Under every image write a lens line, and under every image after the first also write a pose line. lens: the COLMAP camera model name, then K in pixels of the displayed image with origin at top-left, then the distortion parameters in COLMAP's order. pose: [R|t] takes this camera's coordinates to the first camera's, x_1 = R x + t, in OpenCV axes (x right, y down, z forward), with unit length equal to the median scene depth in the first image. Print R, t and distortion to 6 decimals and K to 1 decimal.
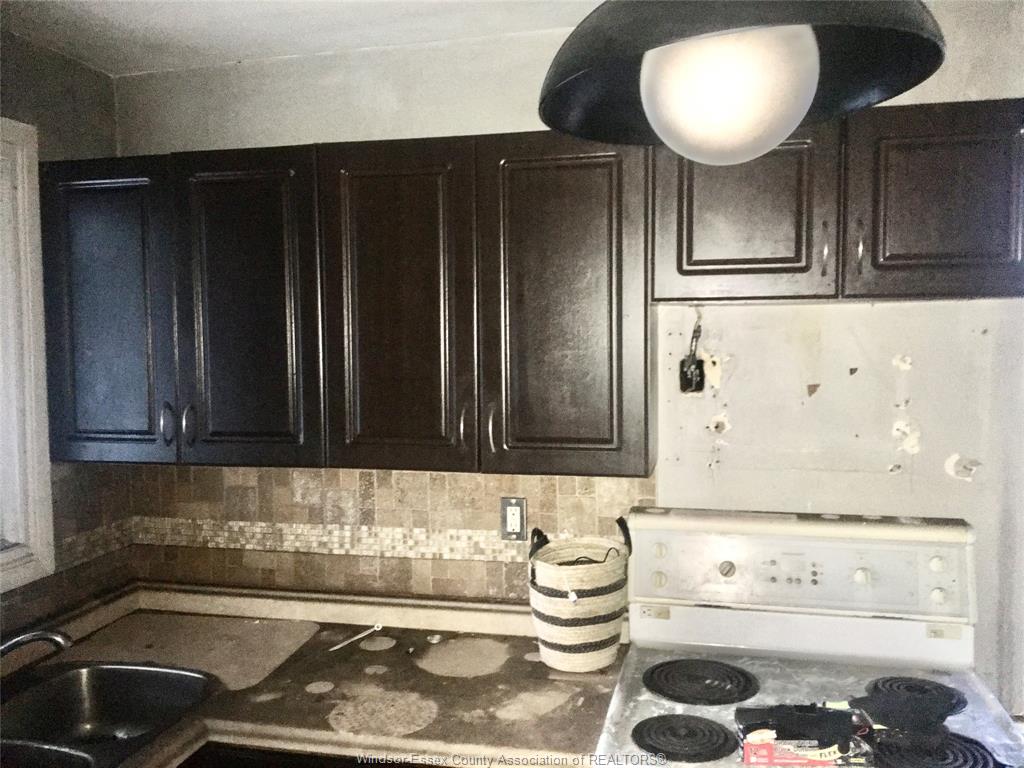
lens RADIAL K [[876.8, 0, 515.5], [0, 876.8, 383.3], [0, 0, 1]] dist [0.031336, -0.019216]
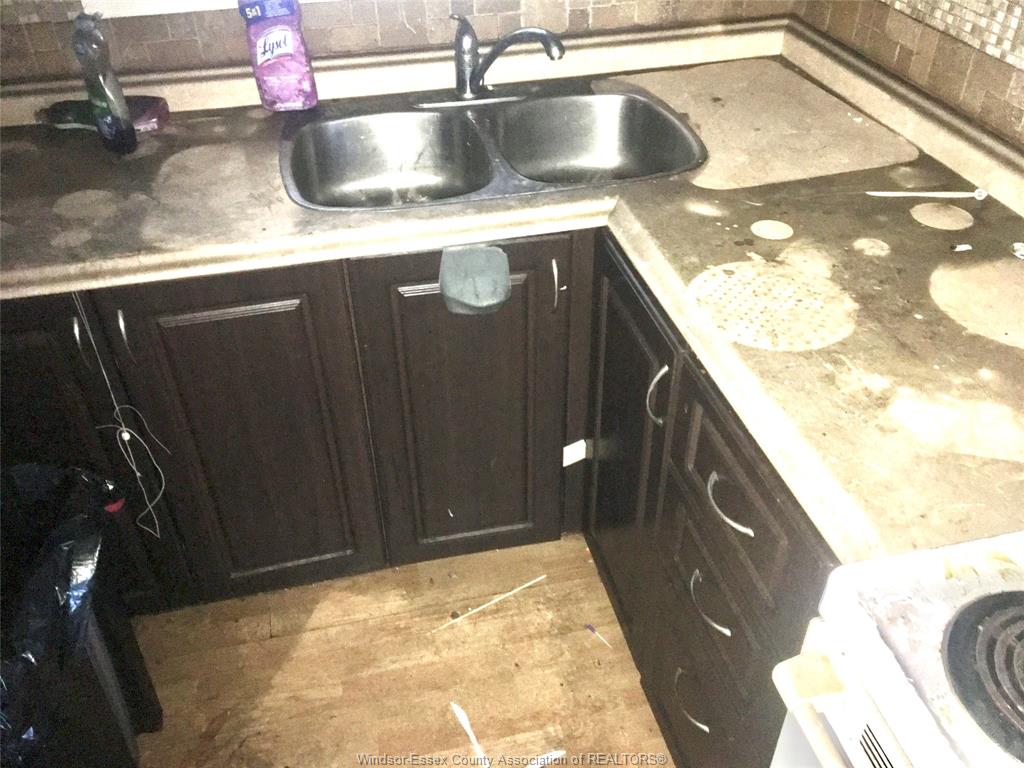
lens RADIAL K [[876.8, 0, 511.6], [0, 876.8, 374.6], [0, 0, 1]] dist [0.031336, -0.019216]
pose [[0.417487, 0.552481, -0.721436, 0.215656], [-0.039620, 0.804248, 0.592971, 0.026641], [0.907819, -0.218974, 0.357652, 0.449036]]
